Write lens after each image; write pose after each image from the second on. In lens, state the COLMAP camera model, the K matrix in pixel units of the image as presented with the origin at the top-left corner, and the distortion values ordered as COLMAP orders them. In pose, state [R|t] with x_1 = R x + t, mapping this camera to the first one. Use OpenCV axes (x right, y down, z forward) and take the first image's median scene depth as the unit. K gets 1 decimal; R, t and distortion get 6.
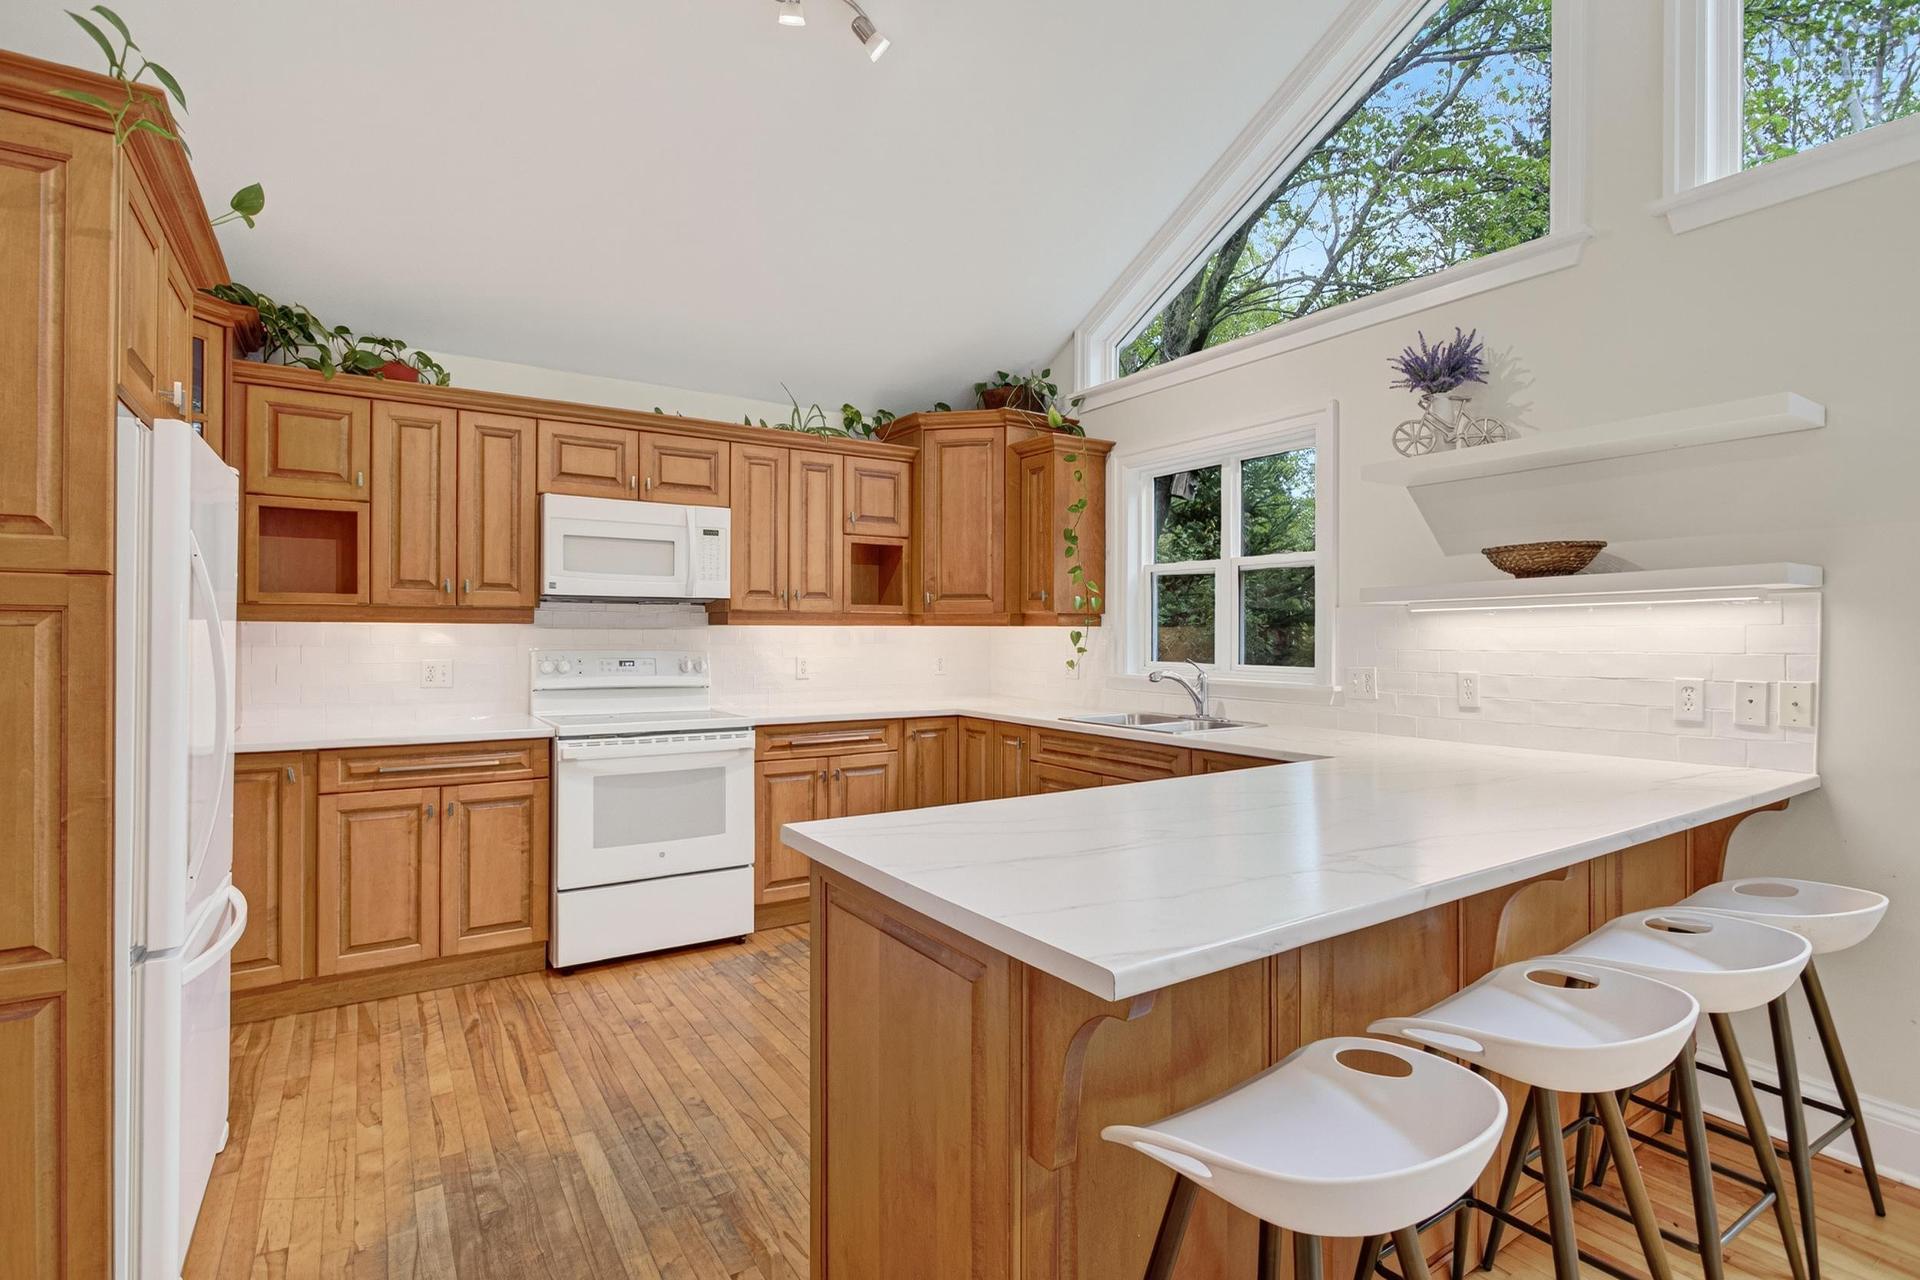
lens RADIAL K [[923.5, 0, 963.4], [0, 923.5, 637.8], [0, 0, 1]] dist [-0.025385, 0.018490]
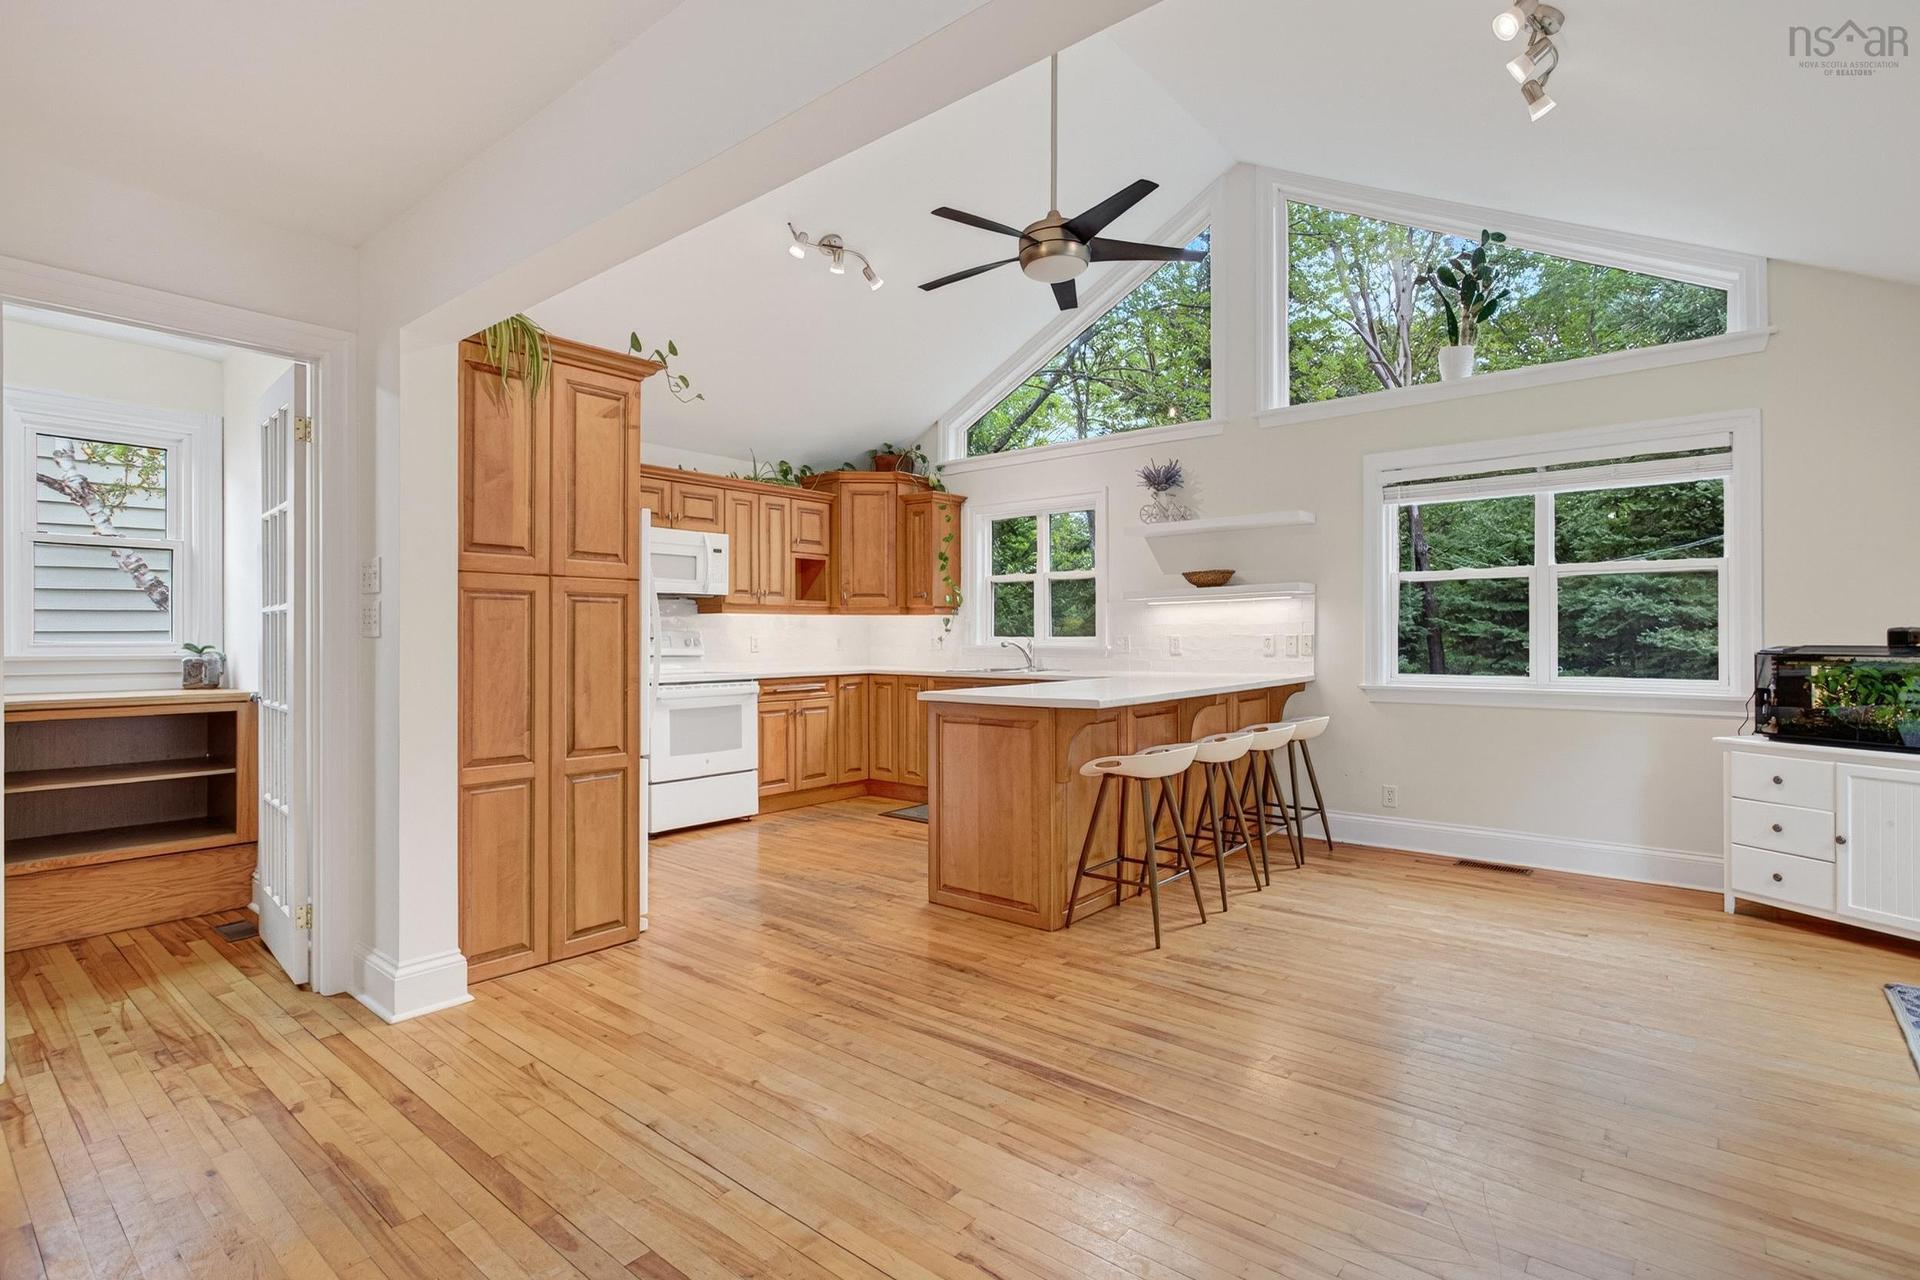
lens RADIAL K [[923.5, 0, 963.4], [0, 923.5, 637.8], [0, 0, 1]] dist [-0.025385, 0.018490]
pose [[0.955781, -0.005995, 0.294019, -0.324053], [0.006589, 0.999978, -0.001029, 0.029796], [-0.294007, 0.002921, 0.955799, -0.525181]]
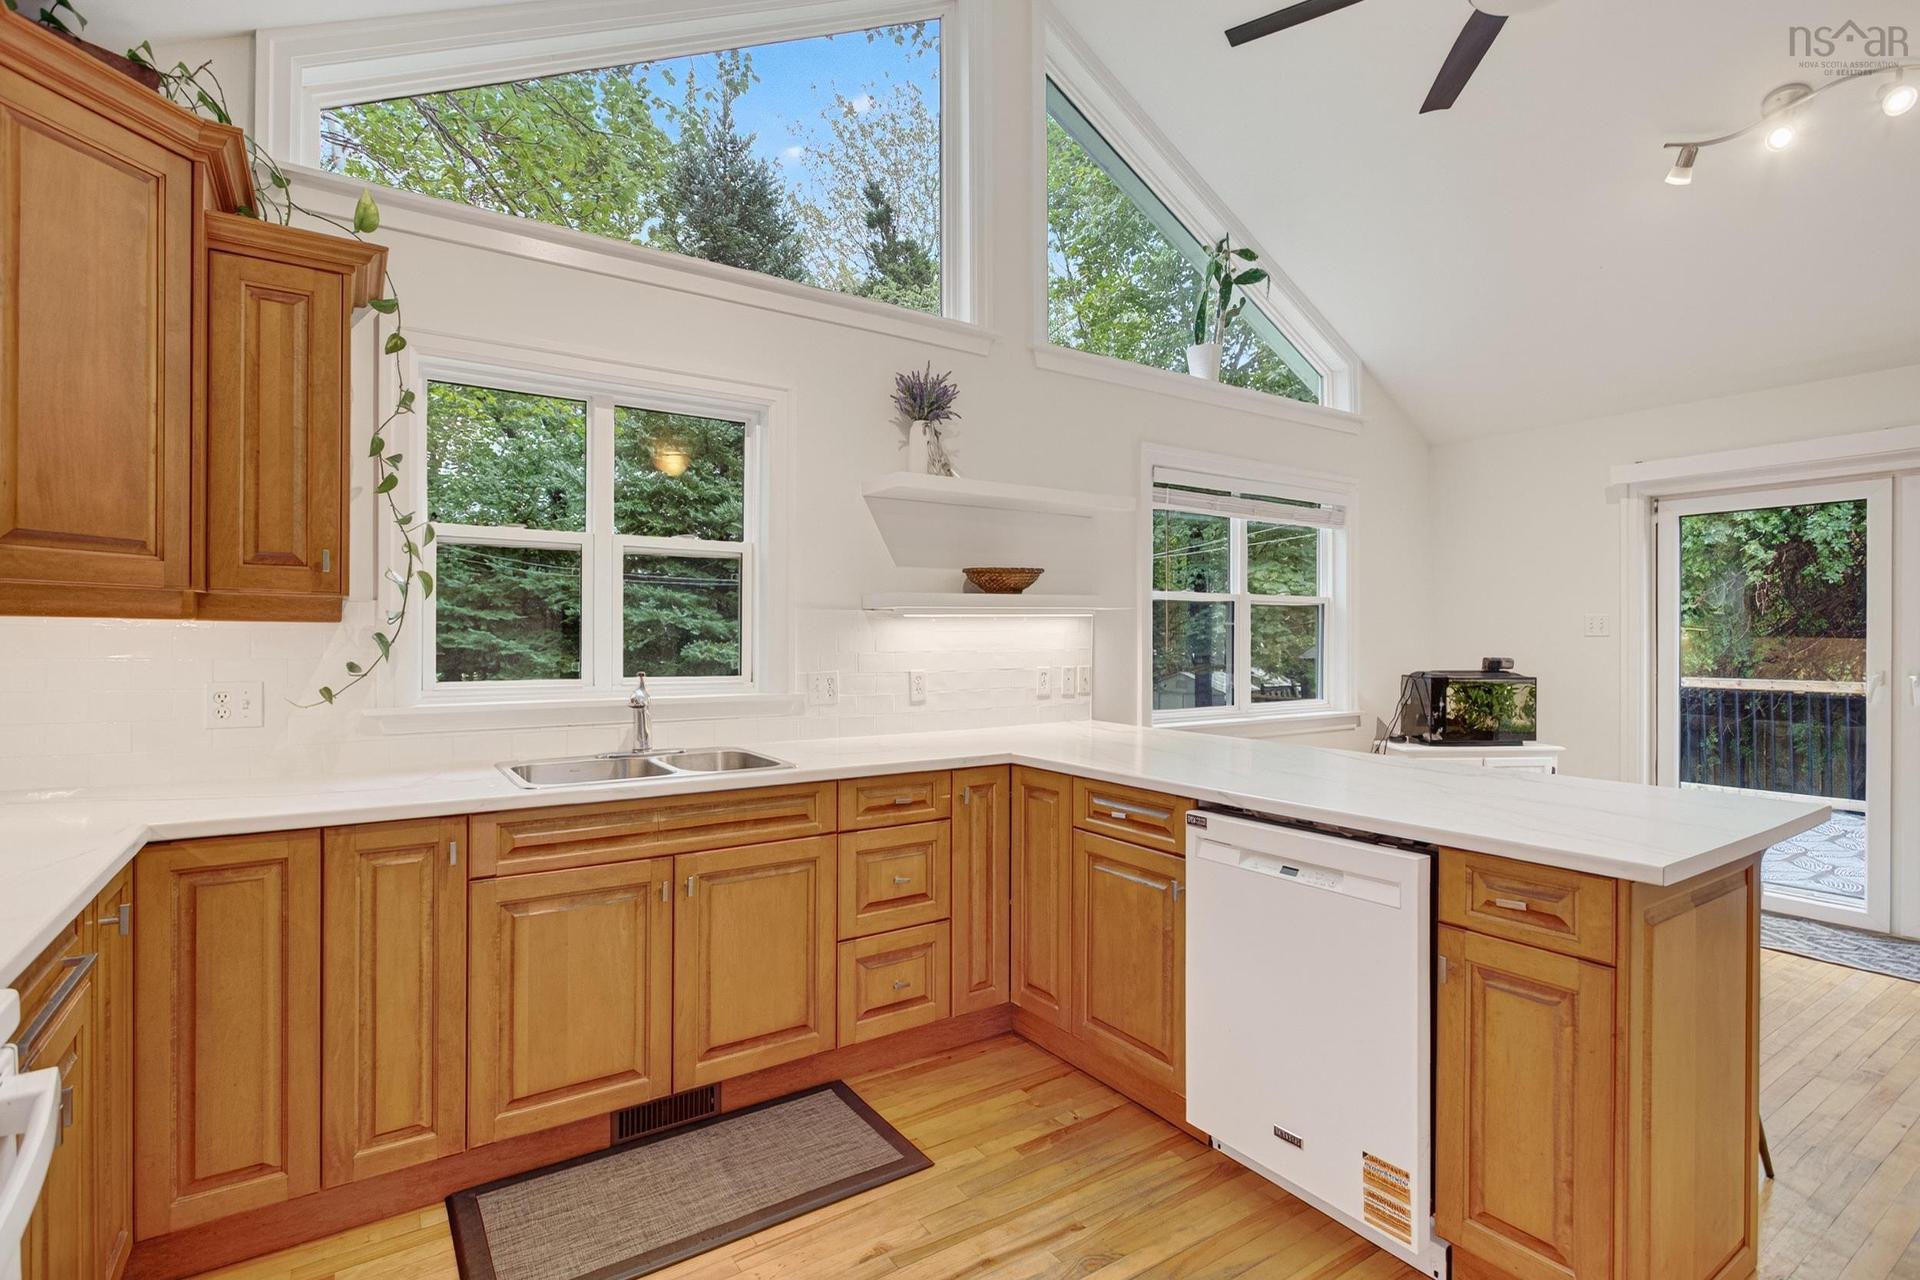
lens RADIAL K [[923.5, 0, 963.4], [0, 923.5, 637.8], [0, 0, 1]] dist [-0.025385, 0.018490]
pose [[-0.007796, -0.001949, 0.999968, -0.431268], [0.002177, 0.999996, 0.001966, -0.003594], [-0.999967, 0.002192, -0.007791, 0.699536]]
